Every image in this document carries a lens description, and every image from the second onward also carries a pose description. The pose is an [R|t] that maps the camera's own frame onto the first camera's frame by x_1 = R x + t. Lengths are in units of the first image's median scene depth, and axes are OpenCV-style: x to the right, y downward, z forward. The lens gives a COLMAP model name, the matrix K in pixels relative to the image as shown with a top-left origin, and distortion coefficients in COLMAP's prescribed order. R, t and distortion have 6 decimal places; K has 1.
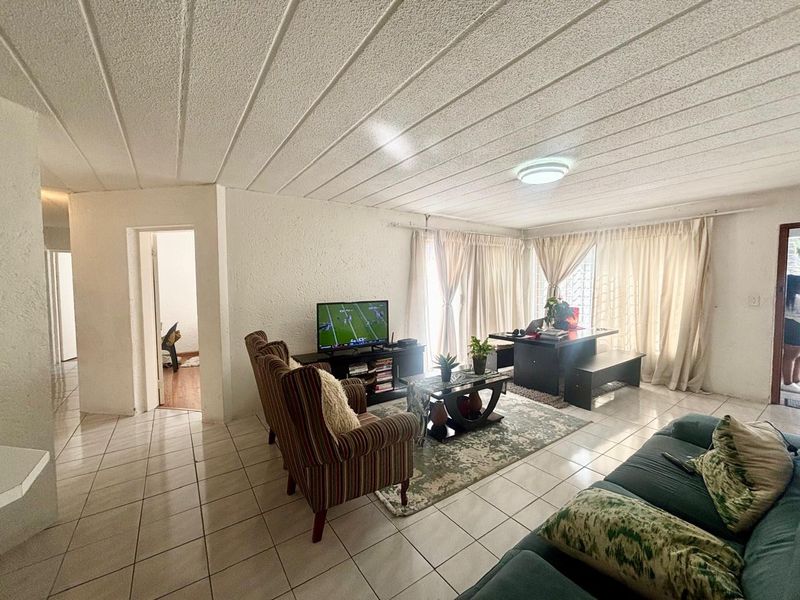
lens RADIAL K [[321.9, 0, 398.6], [0, 321.9, 300.1], [0, 0, 1]] dist [-0.000113, 0.000066]
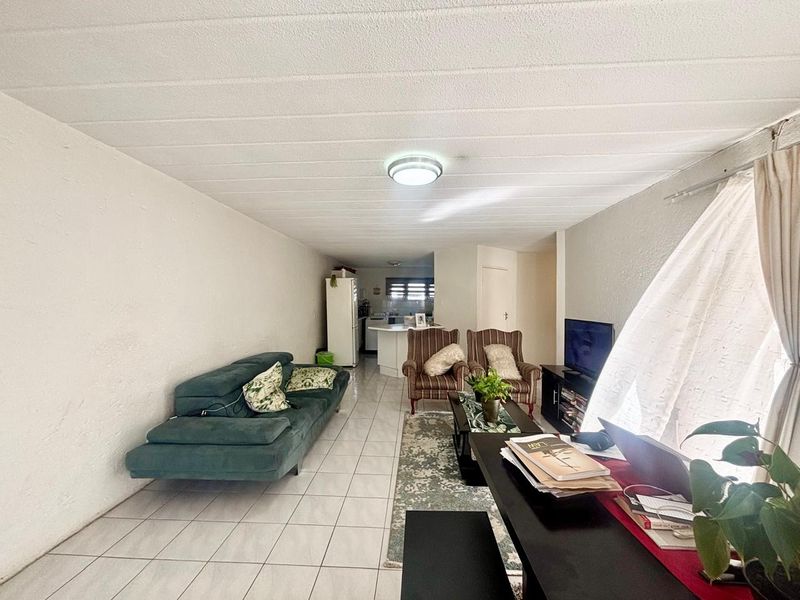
lens RADIAL K [[321.9, 0, 398.6], [0, 321.9, 300.1], [0, 0, 1]] dist [-0.000113, 0.000066]
pose [[-0.616144, 0.001430, -0.787632, 1.164157], [-0.042312, 0.998494, 0.034912, -0.082625], [0.786496, 0.054837, -0.615156, 1.527233]]
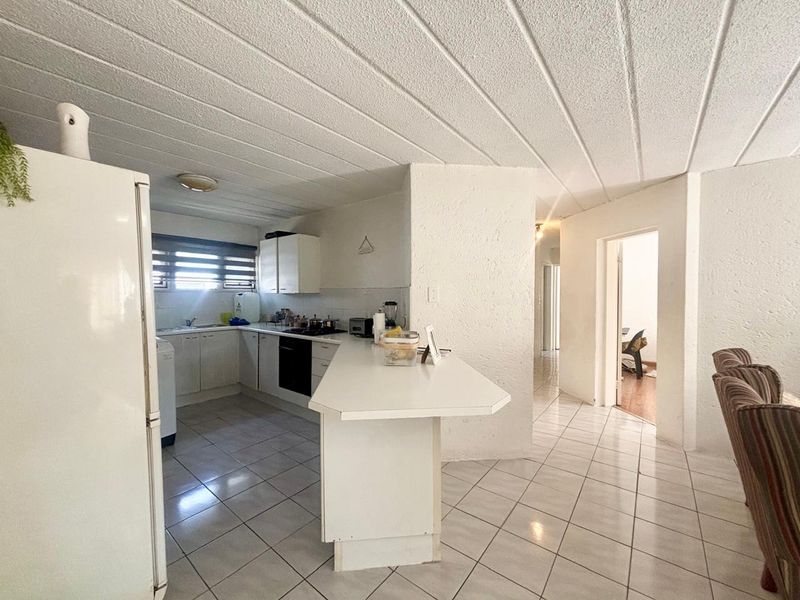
lens RADIAL K [[321.1, 0, 400.0], [0, 321.1, 300.0], [0, 0, 1]] dist [-0.000001, 0.000015]
pose [[0.282436, 0.026202, -0.958928, 0.066106], [-0.049979, 0.998671, 0.012567, 0.012541], [0.957983, 0.044377, 0.283370, 0.023465]]
